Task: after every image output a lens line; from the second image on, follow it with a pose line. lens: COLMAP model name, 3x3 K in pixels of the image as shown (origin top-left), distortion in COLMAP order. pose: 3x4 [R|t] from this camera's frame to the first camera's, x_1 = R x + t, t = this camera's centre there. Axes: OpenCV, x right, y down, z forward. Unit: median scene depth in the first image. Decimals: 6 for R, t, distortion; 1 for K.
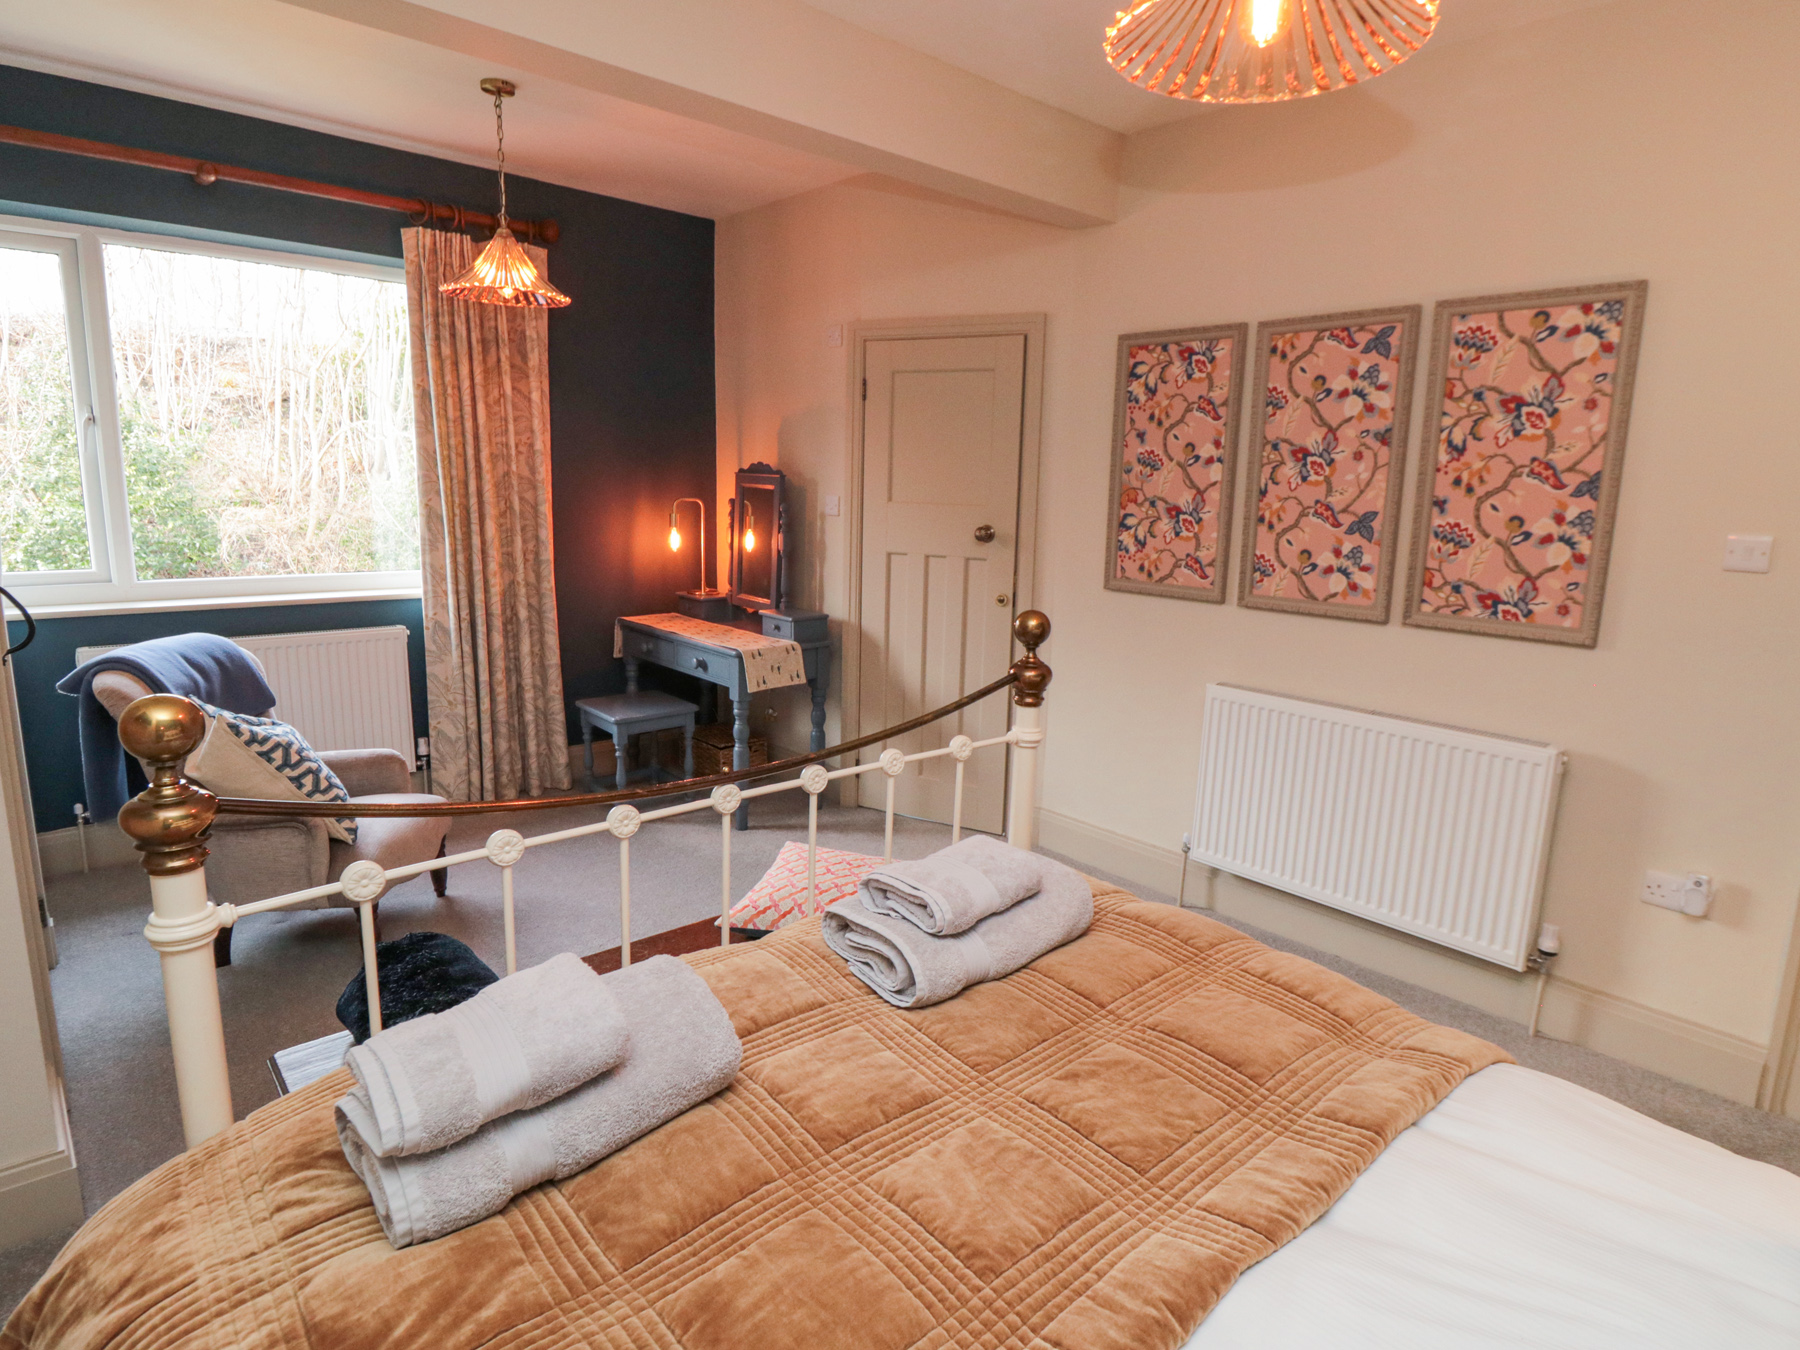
lens RADIAL K [[1014.8, 0, 899.3], [0, 1014.8, 677.0], [0, 0, 1]] dist [-0.007371, -0.002710]
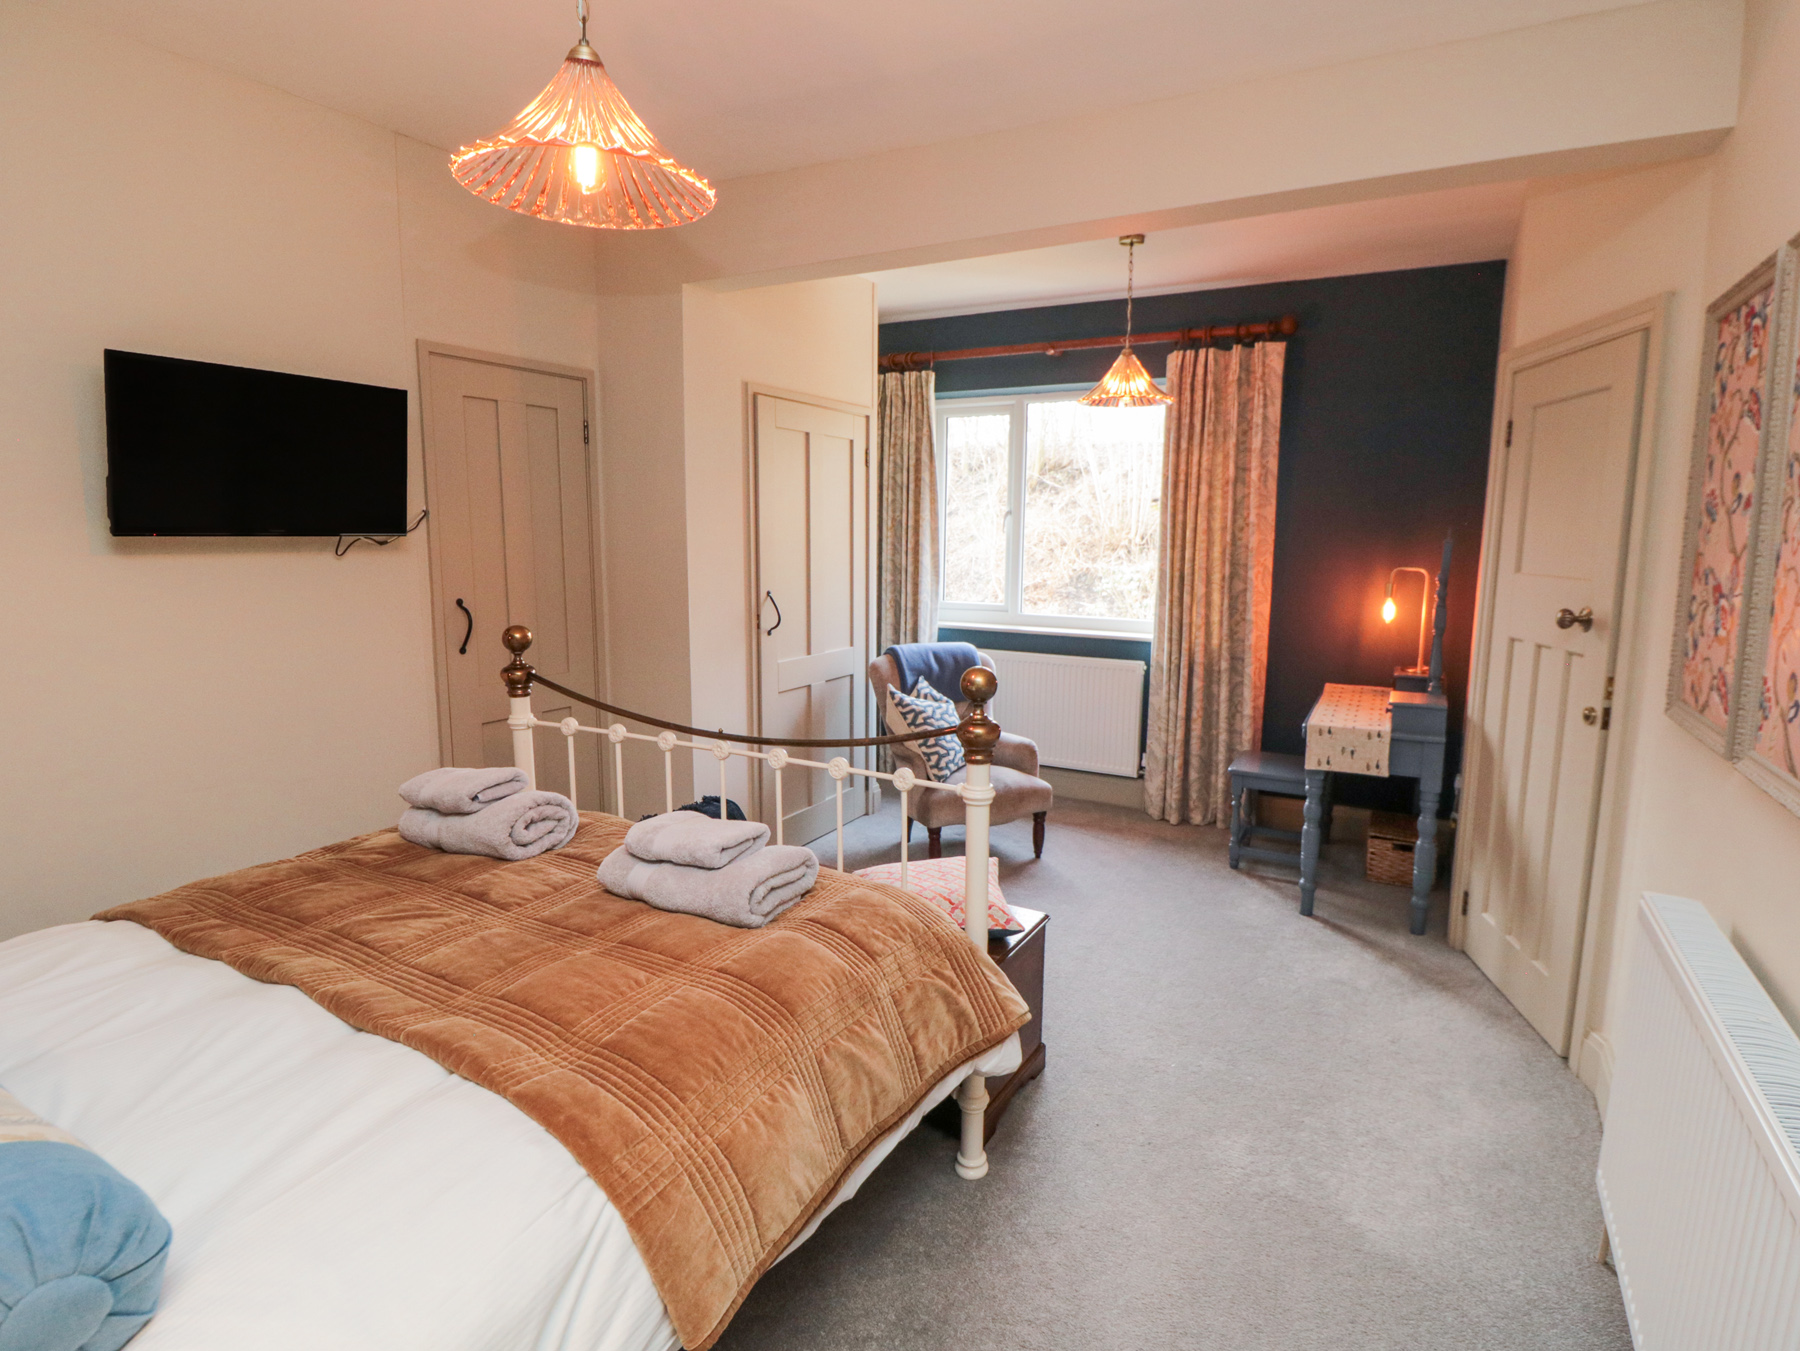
lens RADIAL K [[926.1, 0, 902.6], [0, 926.1, 666.0], [0, 0, 1]] dist [-0.004544, 0.000229]
pose [[0.318117, 0.113485, -0.941235, 0.741259], [-0.185551, 0.981062, 0.055575, -0.079162], [0.929716, 0.156968, 0.333150, 0.483871]]
